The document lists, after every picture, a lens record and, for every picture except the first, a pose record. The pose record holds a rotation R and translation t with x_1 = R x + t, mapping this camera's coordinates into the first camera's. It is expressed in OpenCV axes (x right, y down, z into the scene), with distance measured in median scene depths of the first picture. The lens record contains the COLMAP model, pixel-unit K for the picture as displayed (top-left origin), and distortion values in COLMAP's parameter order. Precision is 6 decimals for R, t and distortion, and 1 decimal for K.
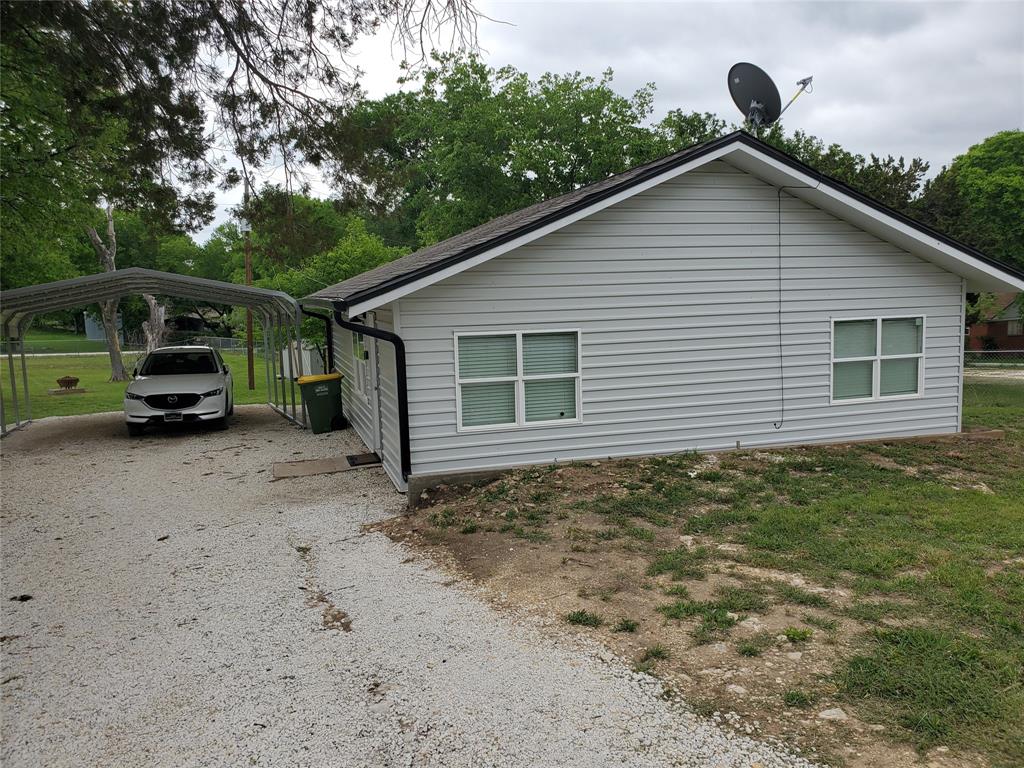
lens RADIAL K [[809.9, 0, 510.9], [0, 809.9, 383.8], [0, 0, 1]] dist [0.047026, -0.025480]
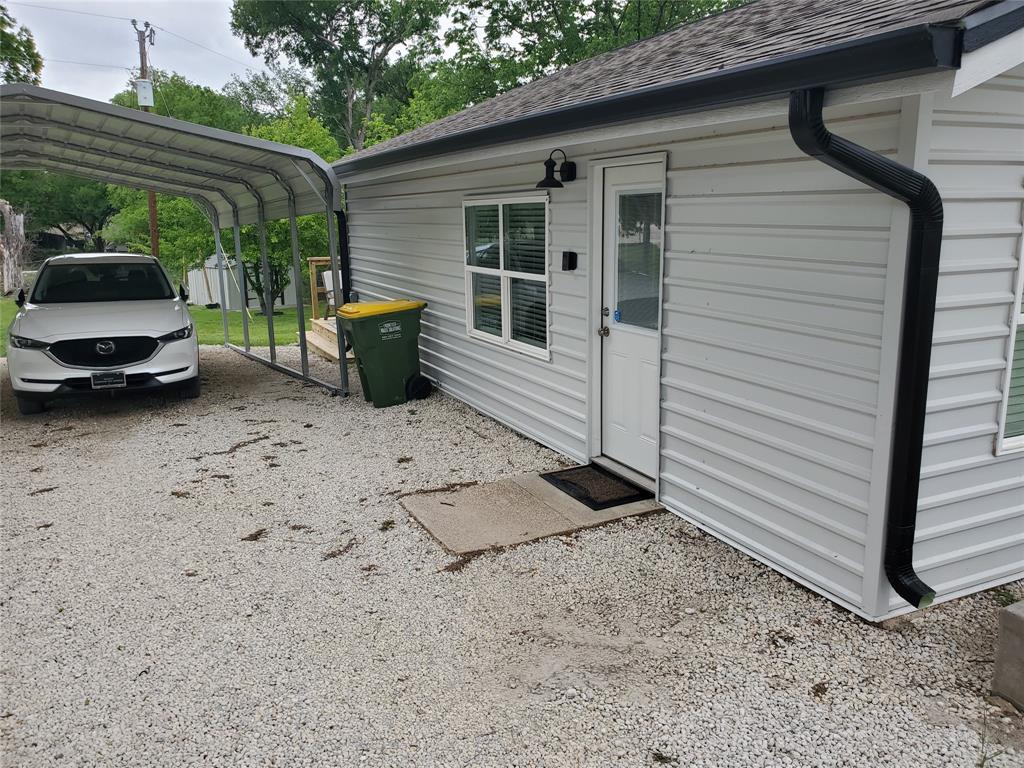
lens RADIAL K [[809.9, 0, 513.8], [0, 809.9, 384.1], [0, 0, 1]] dist [0.047026, -0.025480]
pose [[0.989868, -0.018045, 0.140836, -0.221513], [0.004983, 0.995695, 0.092554, -0.005674], [-0.141900, -0.090915, 0.985697, 0.421944]]
